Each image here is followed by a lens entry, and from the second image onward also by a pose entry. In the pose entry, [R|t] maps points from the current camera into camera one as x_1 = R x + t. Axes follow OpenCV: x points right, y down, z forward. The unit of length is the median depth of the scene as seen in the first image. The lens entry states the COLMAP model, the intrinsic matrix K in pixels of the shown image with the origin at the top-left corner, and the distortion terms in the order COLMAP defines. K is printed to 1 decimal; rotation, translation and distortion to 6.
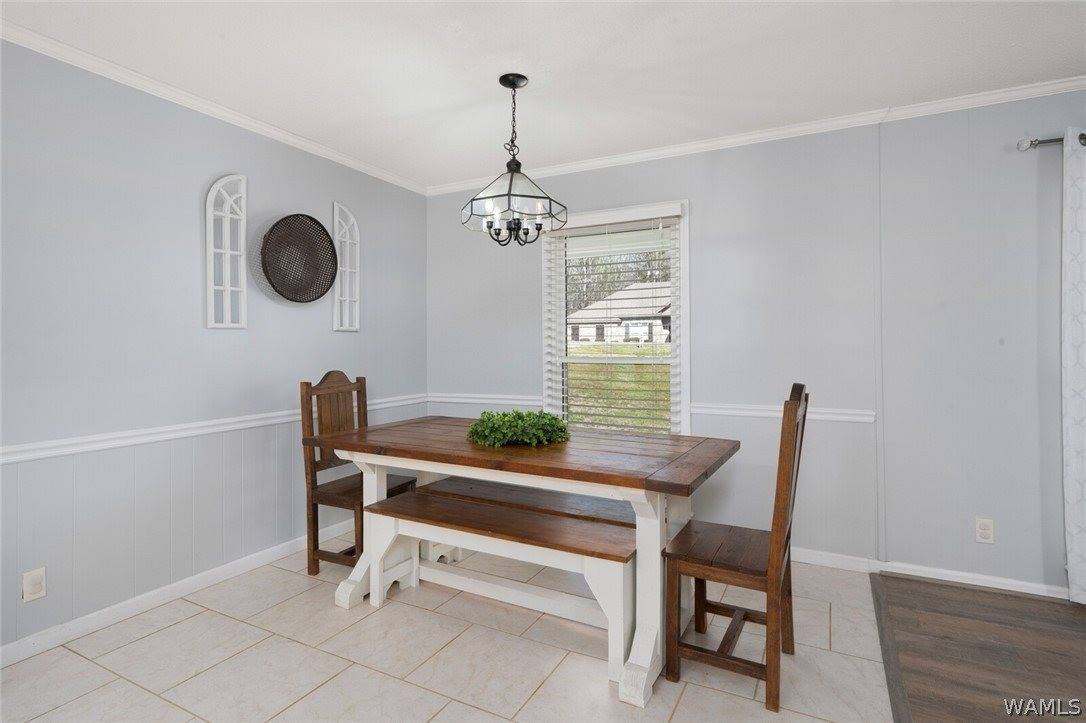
lens RADIAL K [[549.6, 0, 541.3], [0, 549.6, 332.8], [0, 0, 1]] dist [0.000924, 0.000145]
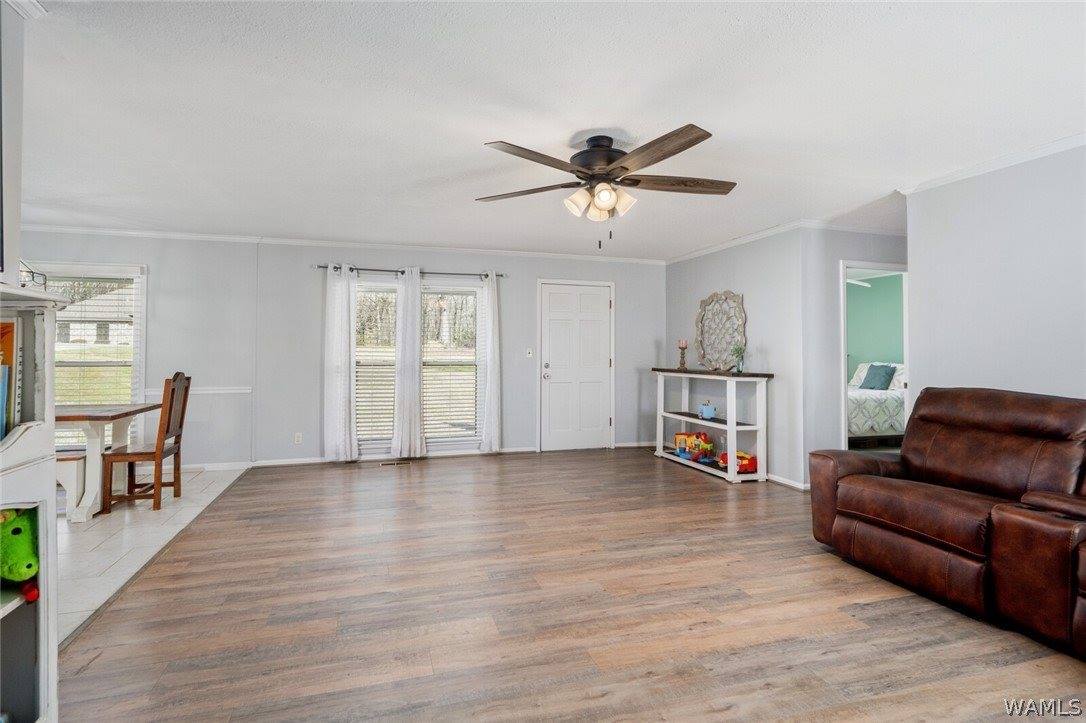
lens RADIAL K [[549.6, 0, 541.3], [0, 549.6, 332.8], [0, 0, 1]] dist [0.000924, 0.000145]
pose [[0.714195, 0.017980, 0.699716, -0.042556], [-0.016193, 0.999827, -0.009165, -0.052905], [-0.699760, -0.004785, 0.714362, -1.176137]]
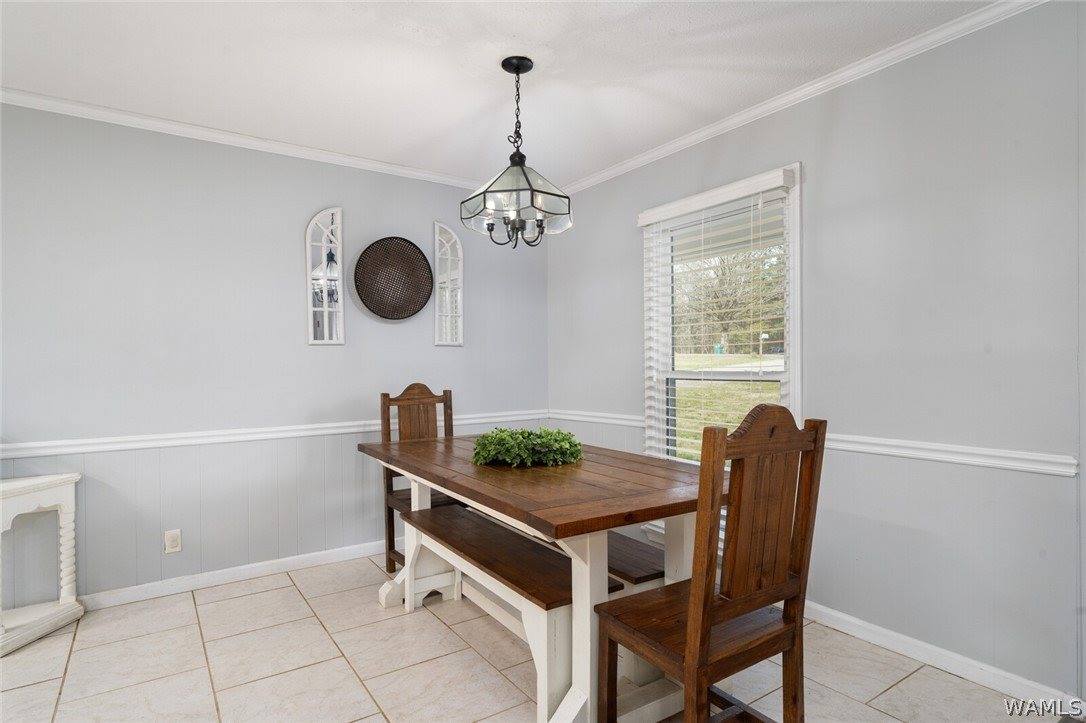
lens RADIAL K [[581.9, 0, 543.0], [0, 581.9, 361.5], [0, 0, 1]] dist [-0.001392, -0.000056]
pose [[0.884429, -0.005558, -0.466642, 0.387396], [0.015174, 0.999743, 0.016853, 0.013553], [0.466429, -0.021986, 0.884286, 0.144546]]
